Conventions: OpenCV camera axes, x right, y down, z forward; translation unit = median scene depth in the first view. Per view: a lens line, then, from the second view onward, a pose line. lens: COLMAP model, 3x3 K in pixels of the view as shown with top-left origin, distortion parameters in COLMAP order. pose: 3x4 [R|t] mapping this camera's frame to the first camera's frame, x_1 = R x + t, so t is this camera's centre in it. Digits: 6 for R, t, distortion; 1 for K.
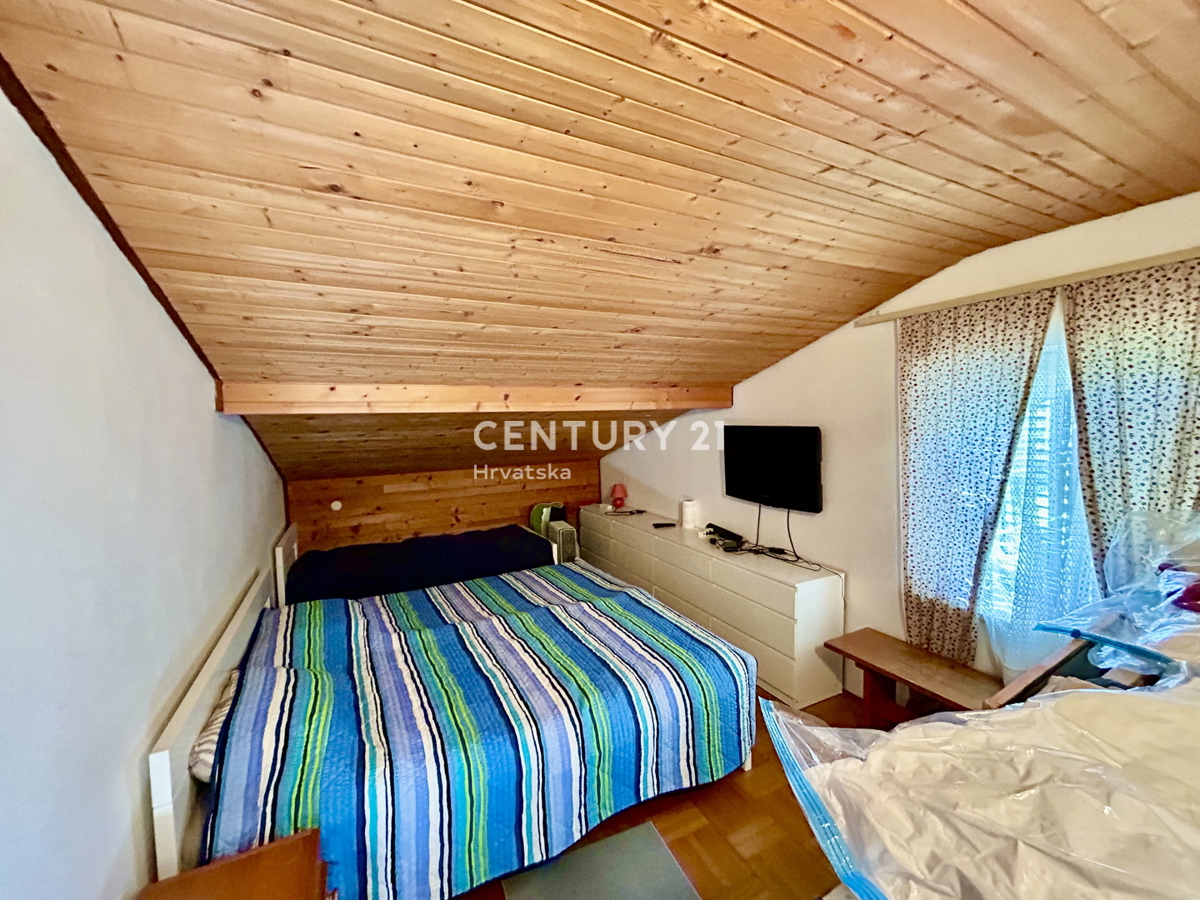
lens RADIAL K [[483.8, 0, 599.3], [0, 483.8, 450.8], [0, 0, 1]] dist [-0.001006, 0.001015]
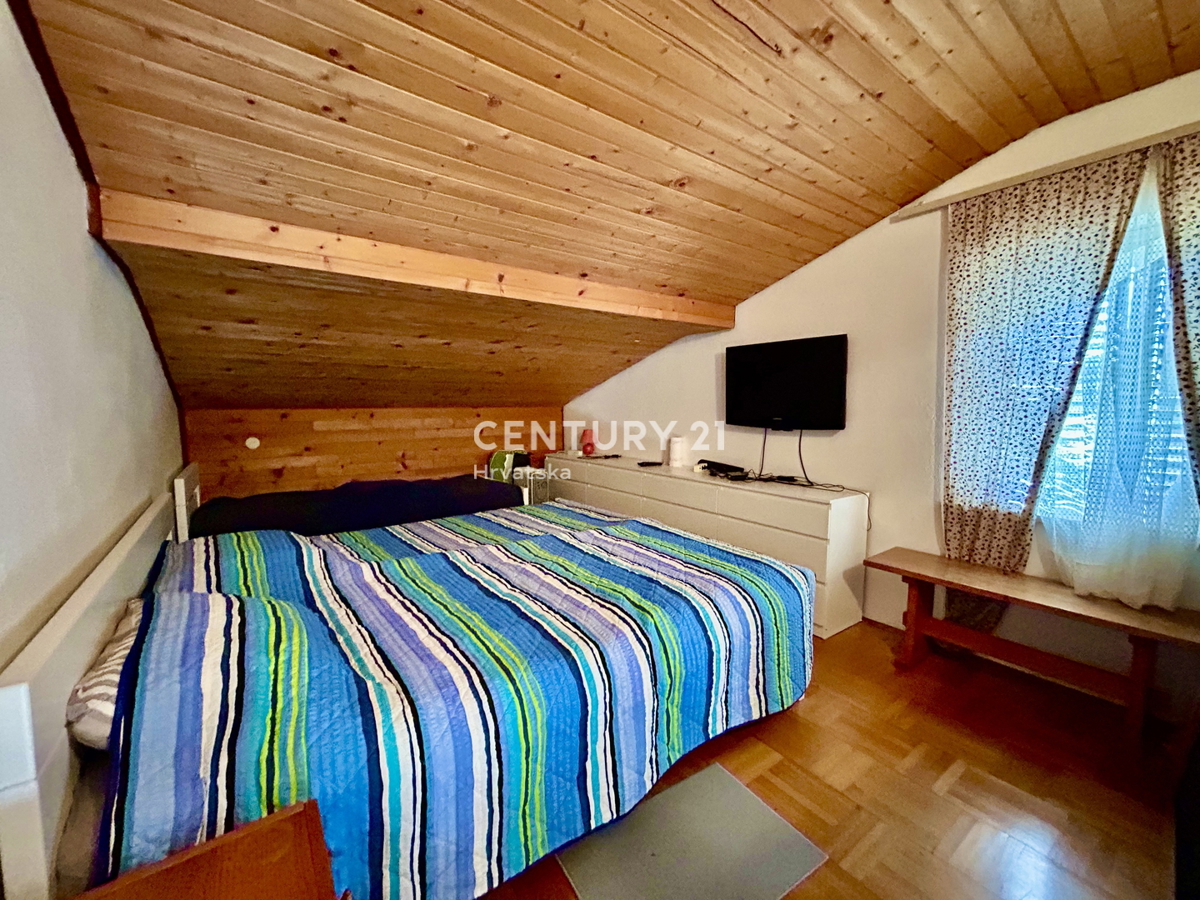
lens RADIAL K [[483.8, 0, 600.9], [0, 483.8, 449.9], [0, 0, 1]] dist [-0.001006, 0.001015]
pose [[0.986495, 0.006842, 0.163649, -0.212902], [-0.011282, 0.999593, 0.026215, 0.205596], [-0.163403, -0.027707, 0.986170, 0.225497]]
